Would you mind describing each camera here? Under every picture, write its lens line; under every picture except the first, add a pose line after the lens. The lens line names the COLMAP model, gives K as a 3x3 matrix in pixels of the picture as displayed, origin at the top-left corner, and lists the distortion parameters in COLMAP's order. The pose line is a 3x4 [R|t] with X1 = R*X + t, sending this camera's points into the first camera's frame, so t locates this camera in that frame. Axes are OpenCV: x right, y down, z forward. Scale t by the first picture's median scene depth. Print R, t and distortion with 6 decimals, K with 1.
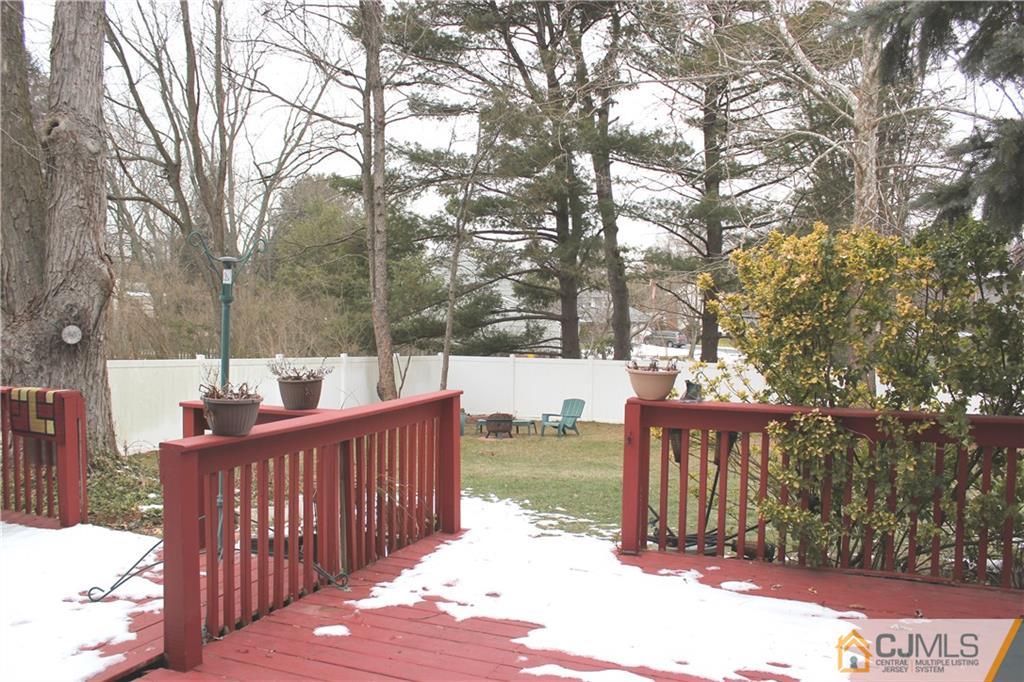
lens RADIAL K [[852.2, 0, 513.5], [0, 852.2, 337.7], [0, 0, 1]] dist [-0.166783, 0.147974]
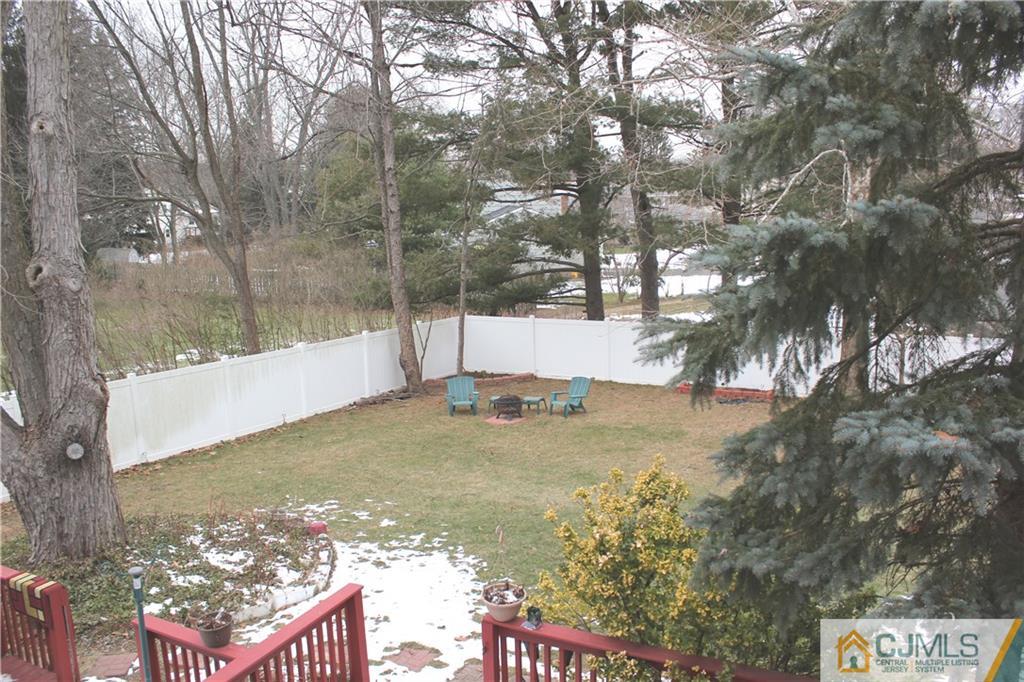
lens RADIAL K [[852.2, 0, 511.6], [0, 852.2, 343.8], [0, 0, 1]] dist [-0.166783, 0.147974]
pose [[0.996915, -0.024699, -0.074505, 0.163873], [0.034749, 0.989994, 0.136765, -0.287411], [0.070382, -0.138932, 0.987798, -0.077898]]
